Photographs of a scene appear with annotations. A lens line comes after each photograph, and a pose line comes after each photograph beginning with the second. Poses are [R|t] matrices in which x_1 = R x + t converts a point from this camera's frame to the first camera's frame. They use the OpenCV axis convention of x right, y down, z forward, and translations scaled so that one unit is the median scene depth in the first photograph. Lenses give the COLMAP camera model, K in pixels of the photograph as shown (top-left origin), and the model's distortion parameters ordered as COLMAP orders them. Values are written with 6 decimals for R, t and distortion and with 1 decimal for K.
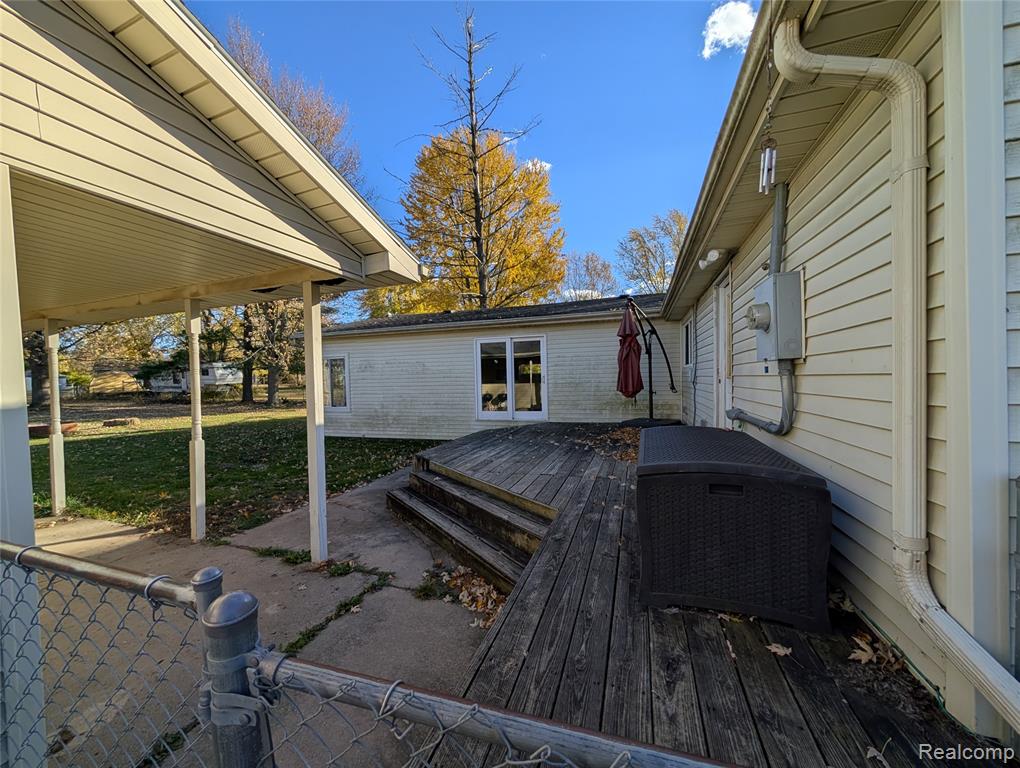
lens RADIAL K [[385.6, 0, 506.8], [0, 385.6, 387.8], [0, 0, 1]] dist [-0.002192, 0.000802]
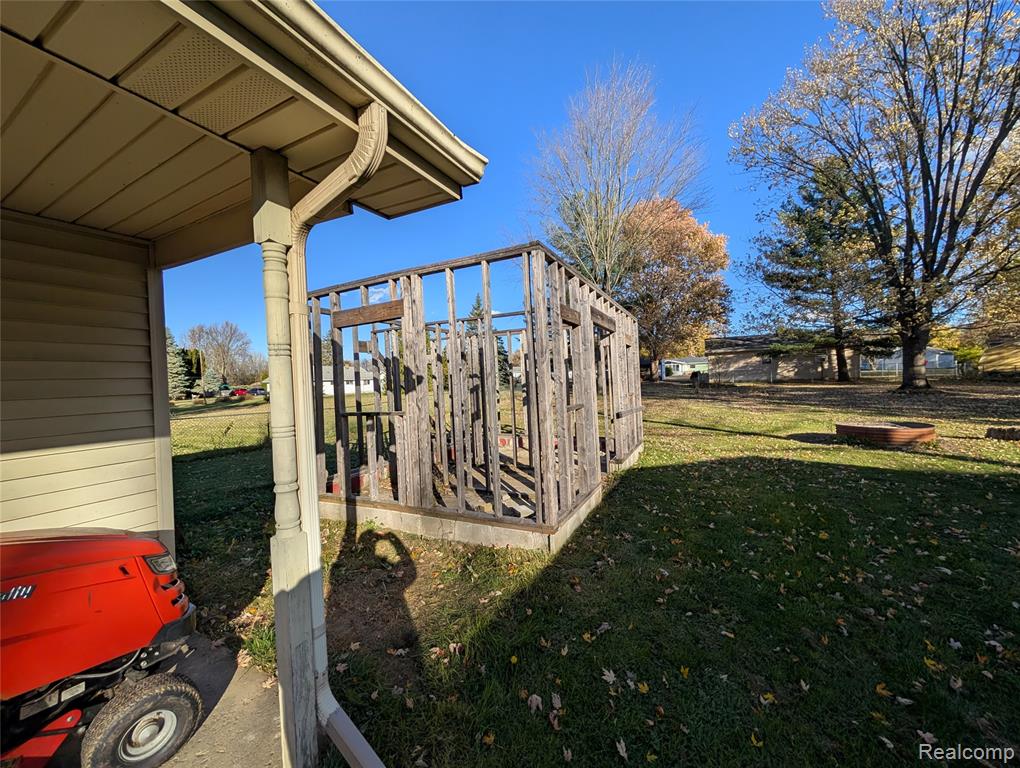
lens RADIAL K [[385.6, 0, 509.1], [0, 385.6, 385.8], [0, 0, 1]] dist [-0.002192, 0.000802]
pose [[-0.144199, 0.039510, -0.988760, -0.219140], [0.014074, 0.999183, 0.037874, -0.001343], [0.989449, -0.008454, -0.144637, 0.217237]]
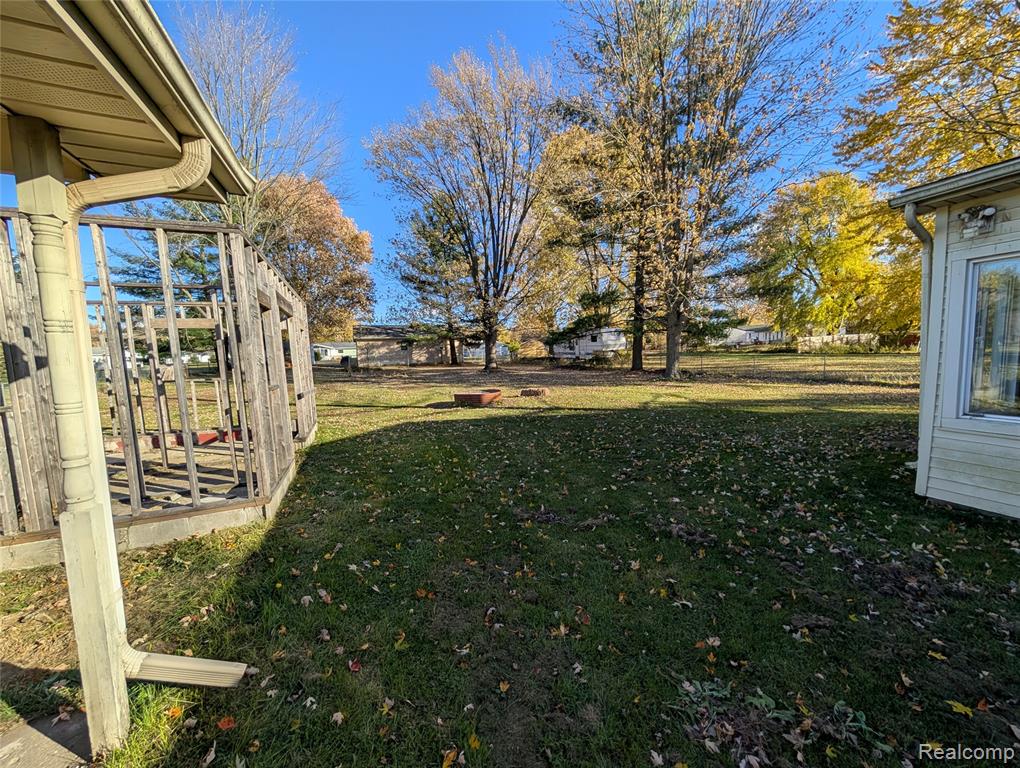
lens RADIAL K [[385.6, 0, 510.8], [0, 385.6, 389.7], [0, 0, 1]] dist [-0.002192, 0.000802]
pose [[0.658587, 0.070059, -0.749236, -0.190702], [0.000596, 0.995608, 0.093621, -0.000991], [0.752504, -0.062104, 0.655653, 0.193261]]
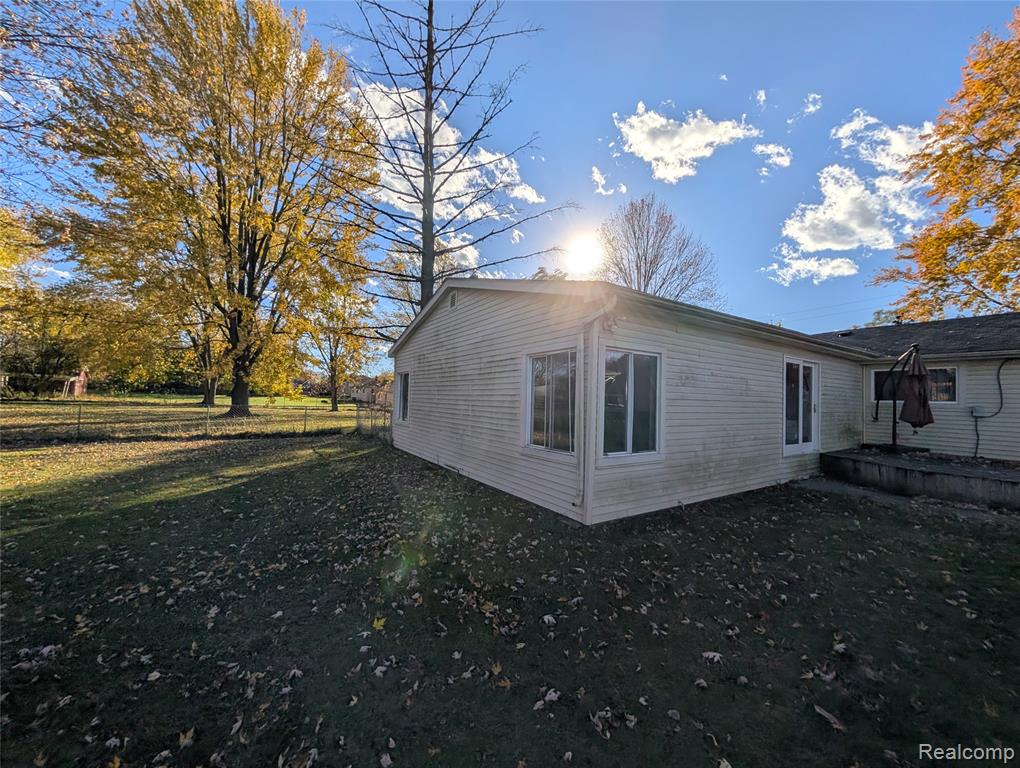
lens RADIAL K [[385.6, 0, 506.4], [0, 385.6, 385.7], [0, 0, 1]] dist [-0.002192, 0.000802]
pose [[0.625281, 0.059909, 0.778097, -0.347696], [-0.019732, 0.997944, -0.060979, -0.001002], [-0.780150, 0.022776, 0.625177, 0.308122]]
